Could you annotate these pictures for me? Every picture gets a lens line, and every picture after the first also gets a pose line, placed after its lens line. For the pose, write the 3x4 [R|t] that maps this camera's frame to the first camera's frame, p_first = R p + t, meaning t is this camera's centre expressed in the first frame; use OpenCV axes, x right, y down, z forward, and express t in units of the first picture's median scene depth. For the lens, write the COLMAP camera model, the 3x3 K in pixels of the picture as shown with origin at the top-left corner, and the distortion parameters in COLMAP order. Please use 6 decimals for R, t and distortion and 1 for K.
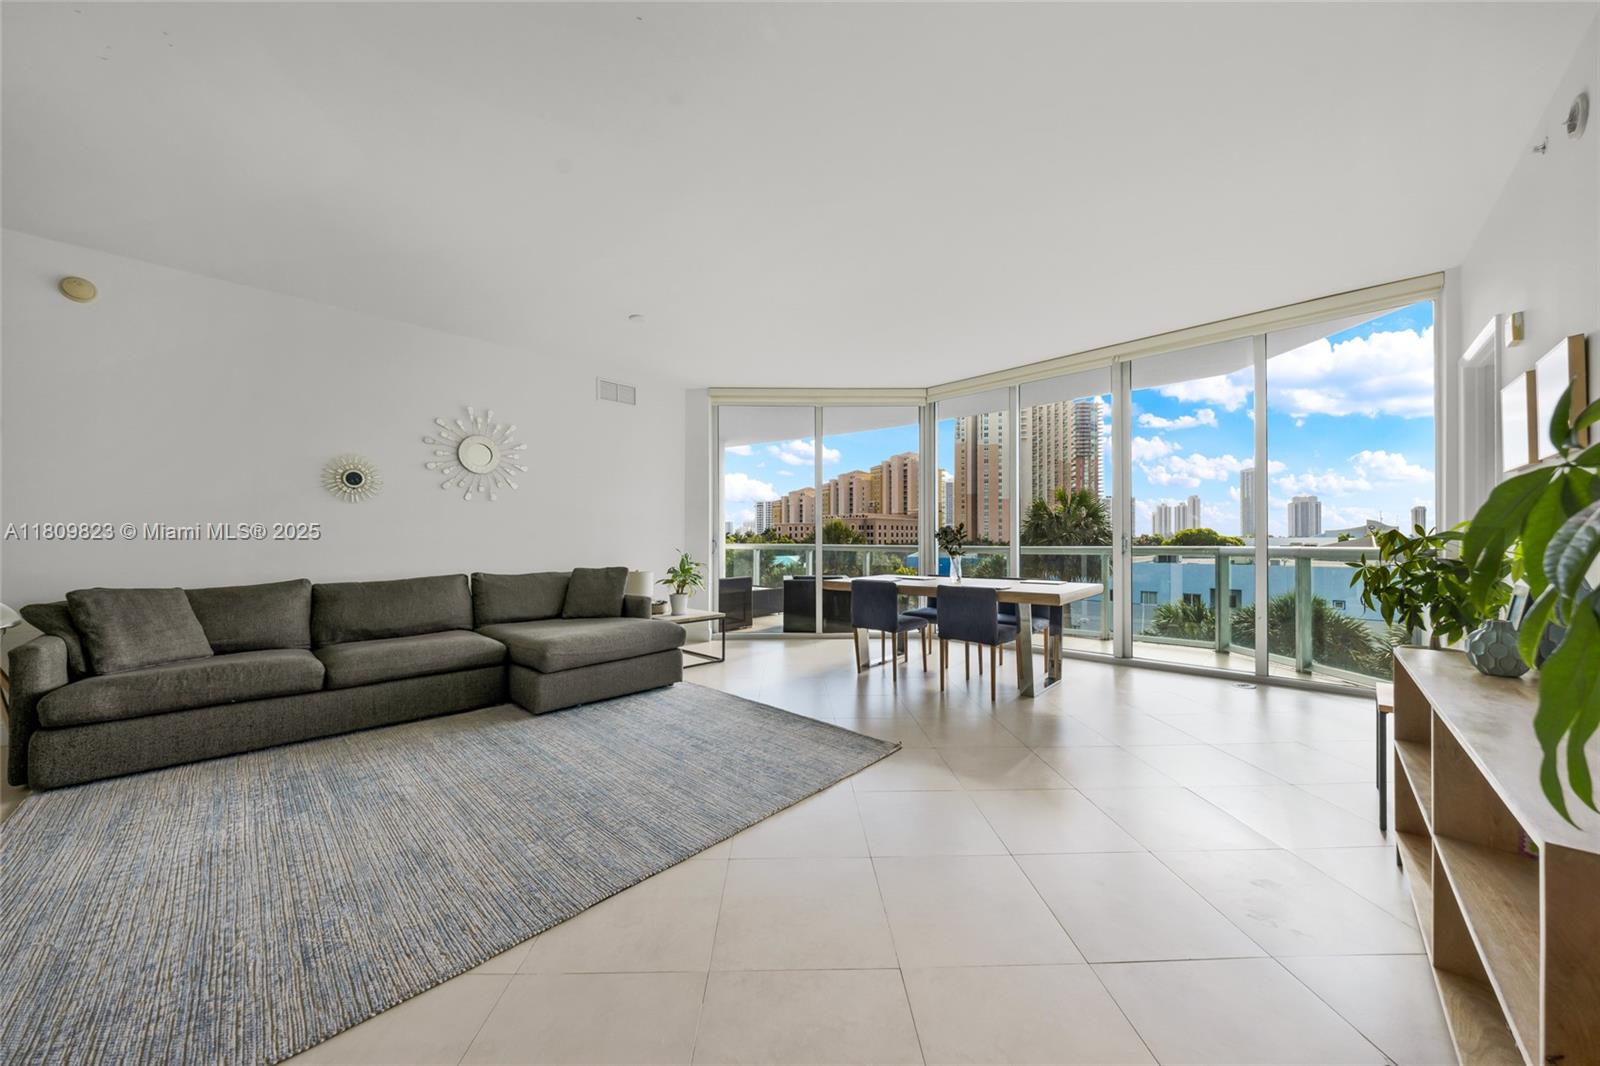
lens RADIAL K [[544.9, 0, 791.4], [0, 544.9, 540.3], [0, 0, 1]] dist [-0.001088, -0.000407]
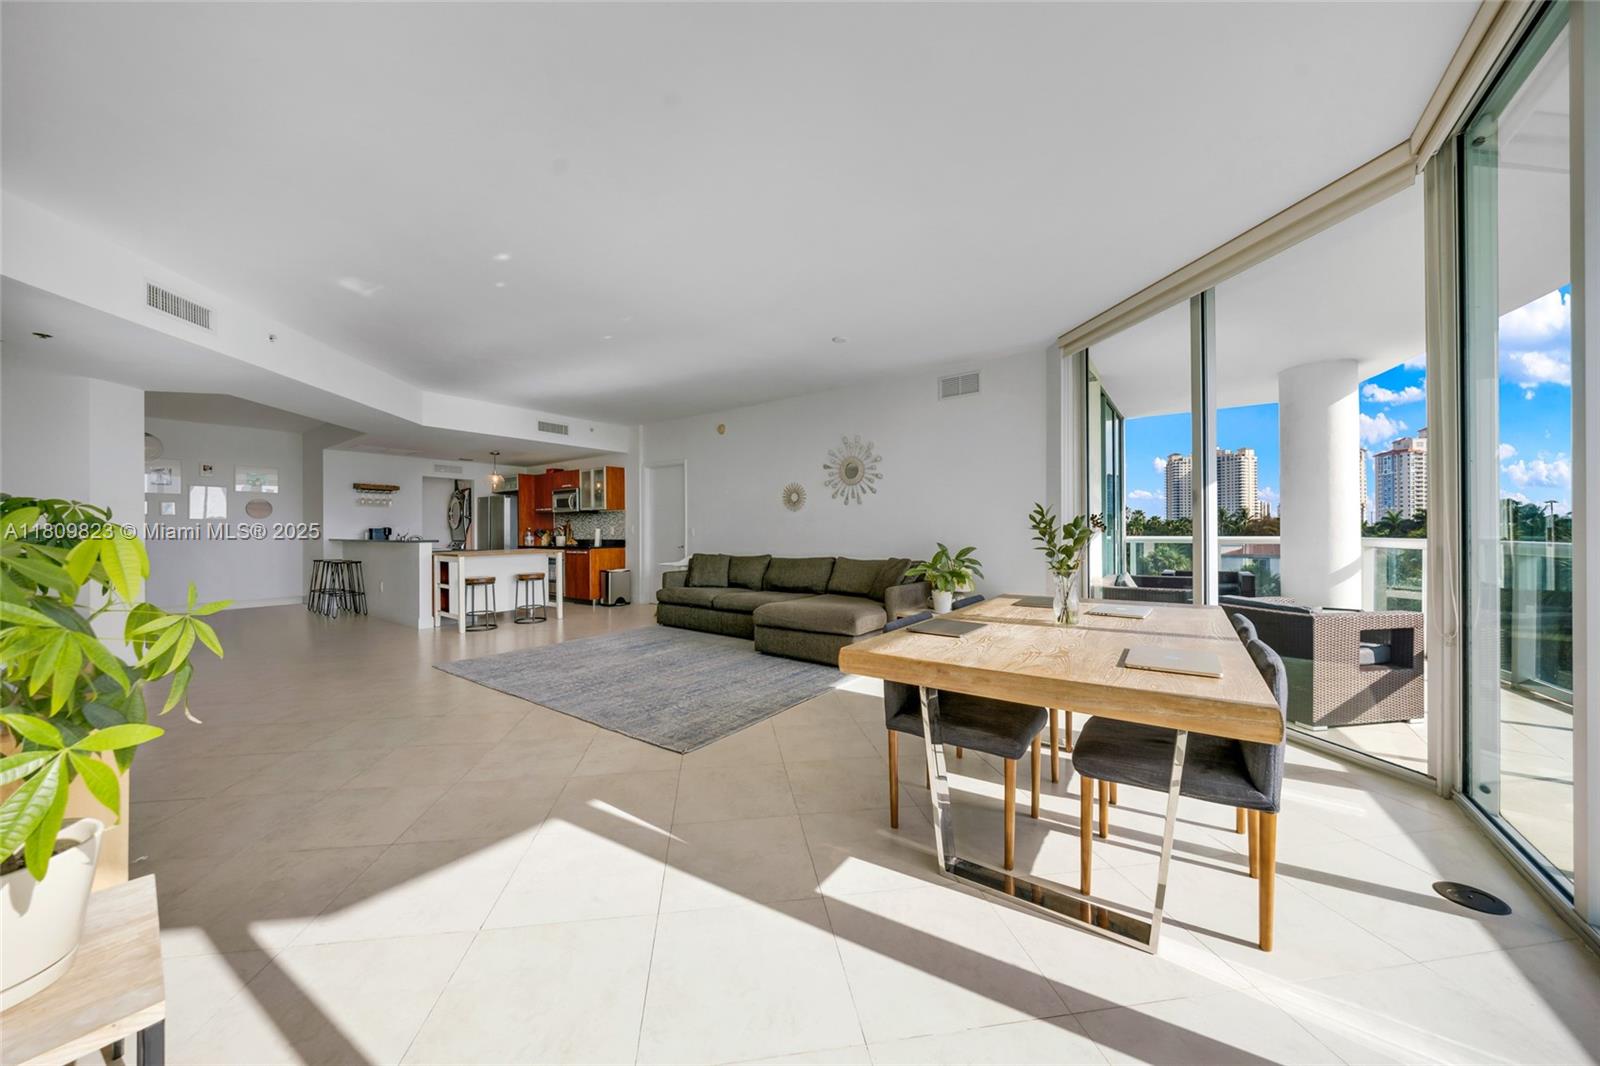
lens RADIAL K [[544.9, 0, 793.4], [0, 544.9, 531.0], [0, 0, 1]] dist [-0.001088, -0.000407]
pose [[0.132445, -0.001305, -0.991189, 0.812998], [0.001846, 0.999998, -0.001069, -0.005293], [0.991189, -0.001689, 0.132447, 0.735041]]
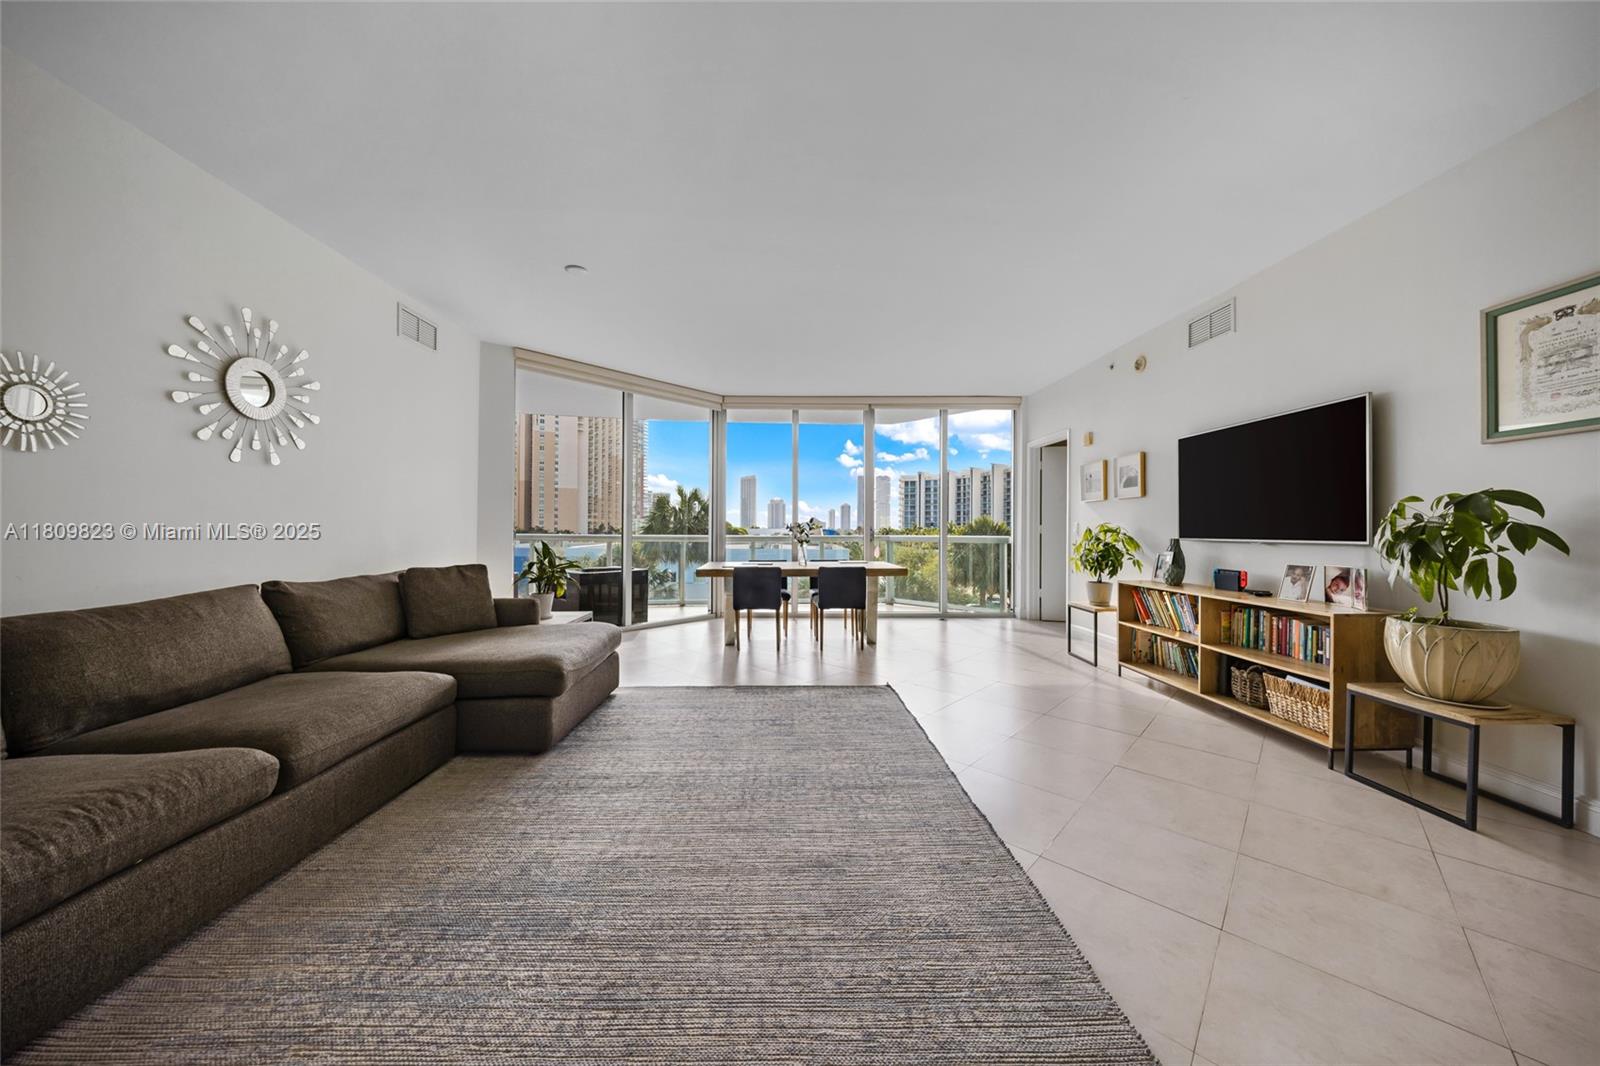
lens RADIAL K [[544.9, 0, 794.0], [0, 544.9, 522.1], [0, 0, 1]] dist [-0.001088, -0.000407]
pose [[0.705016, 0.014742, 0.709039, -0.630880], [-0.004662, 0.999859, -0.016152, -0.000477], [-0.709176, 0.008082, 0.704985, 0.157028]]
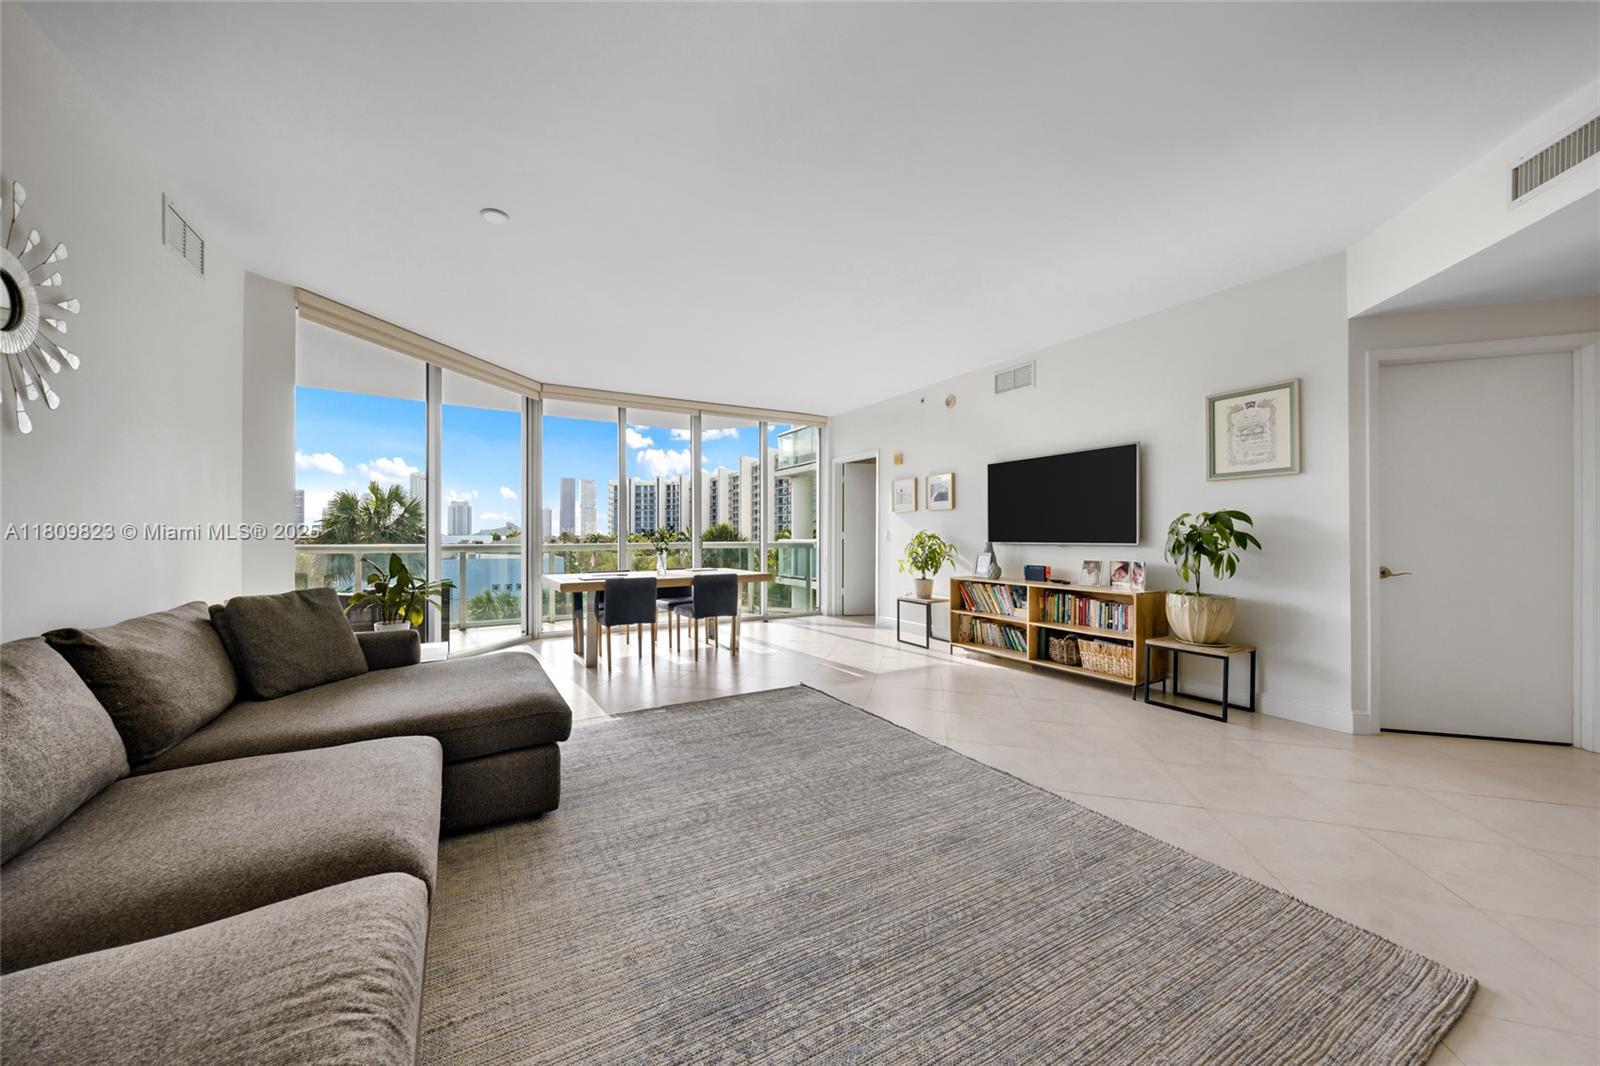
lens RADIAL K [[544.9, 0, 755.5], [0, 544.9, 545.1], [0, 0, 1]] dist [-0.001088, -0.000407]
pose [[0.318437, -0.015204, 0.947822, -0.812738], [0.002138, 0.999880, 0.015321, -0.004234], [-0.947941, -0.002852, 0.318432, 0.463187]]
